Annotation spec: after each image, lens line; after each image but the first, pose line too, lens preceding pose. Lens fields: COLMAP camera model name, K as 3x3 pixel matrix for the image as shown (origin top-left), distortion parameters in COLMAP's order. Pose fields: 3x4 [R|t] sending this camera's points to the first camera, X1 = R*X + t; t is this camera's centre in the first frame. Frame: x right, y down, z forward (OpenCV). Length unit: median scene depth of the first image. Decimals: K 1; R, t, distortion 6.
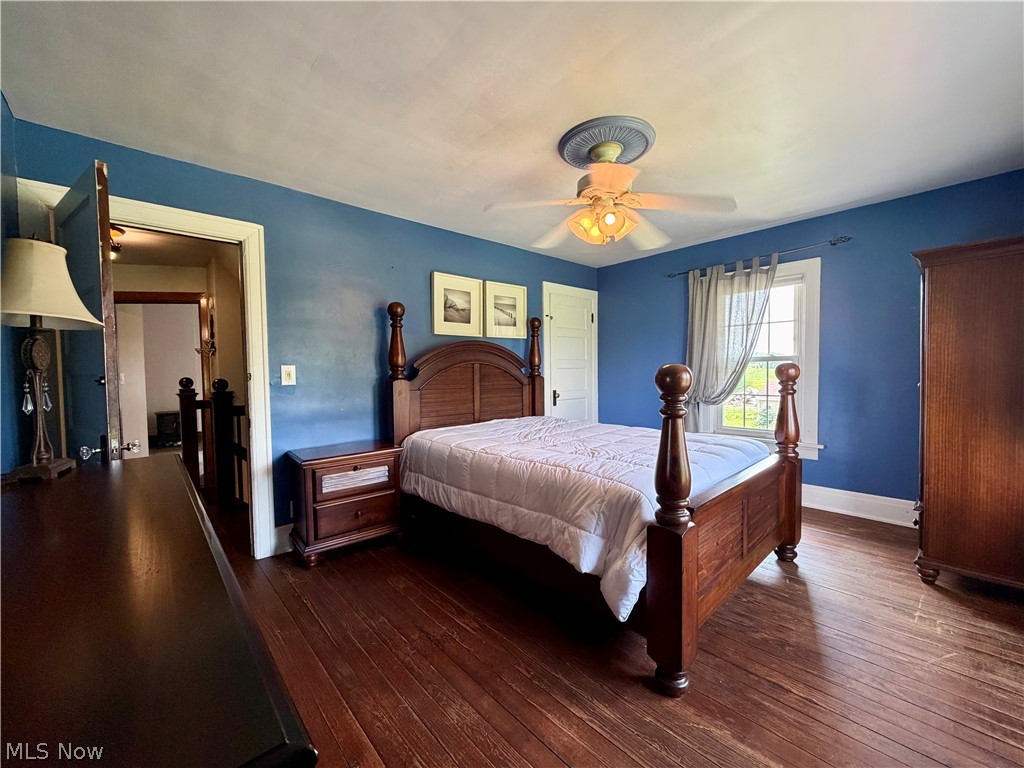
lens RADIAL K [[410.9, 0, 512.0], [0, 410.9, 385.3], [0, 0, 1]] dist [-0.000979, 0.000057]
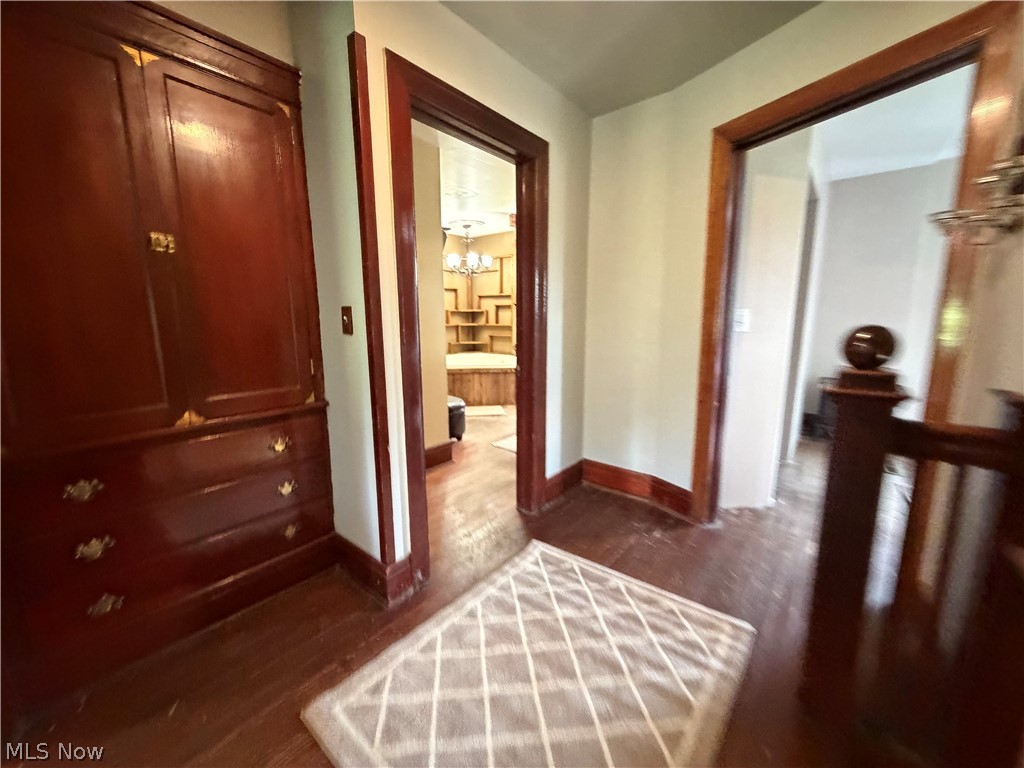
lens RADIAL K [[410.9, 0, 512.1], [0, 410.9, 385.5], [0, 0, 1]] dist [-0.000979, 0.000057]
pose [[0.150990, 0.176324, -0.972683, -0.557523], [-0.036741, 0.984285, 0.172724, -0.019627], [0.987852, 0.009657, 0.155096, 0.721720]]
